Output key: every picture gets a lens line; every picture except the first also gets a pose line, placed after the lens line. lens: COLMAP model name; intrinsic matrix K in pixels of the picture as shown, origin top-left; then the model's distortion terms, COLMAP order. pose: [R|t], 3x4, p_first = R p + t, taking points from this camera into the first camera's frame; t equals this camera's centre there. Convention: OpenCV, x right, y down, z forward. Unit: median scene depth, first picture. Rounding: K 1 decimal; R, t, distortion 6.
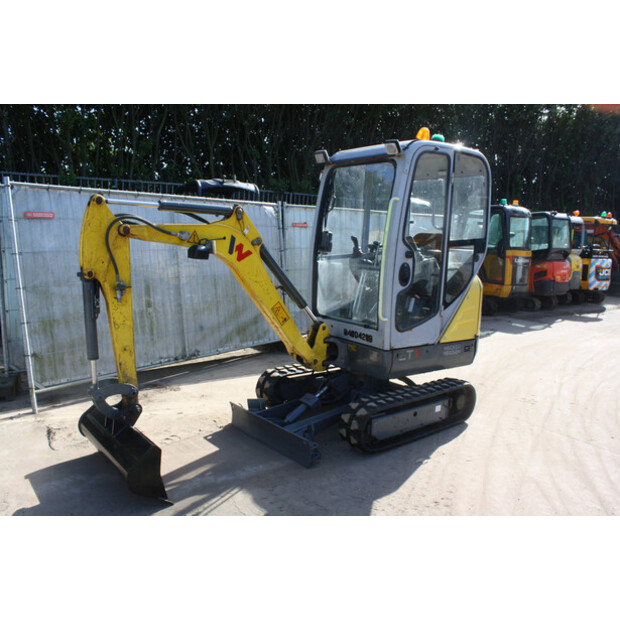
lens RADIAL K [[518.0, 0, 309.0], [0, 518.0, 322.4], [0, 0, 1]] dist [-0.171374, 0.142850]
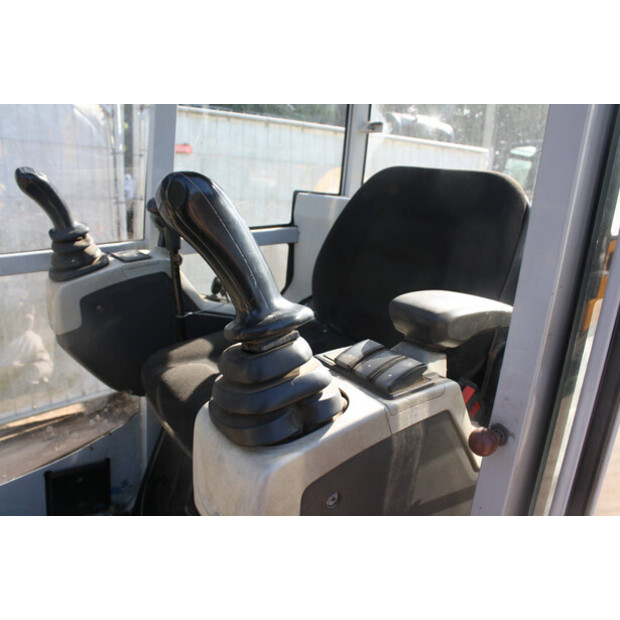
lens RADIAL K [[528.2, 0, 310.8], [0, 528.2, 324.3], [0, 0, 1]] dist [-0.170138, 0.148999]
pose [[0.998488, 0.053391, -0.013090, 0.210246], [-0.051626, 0.992549, 0.110366, -0.145670], [0.018885, -0.109523, 0.993805, 0.861648]]
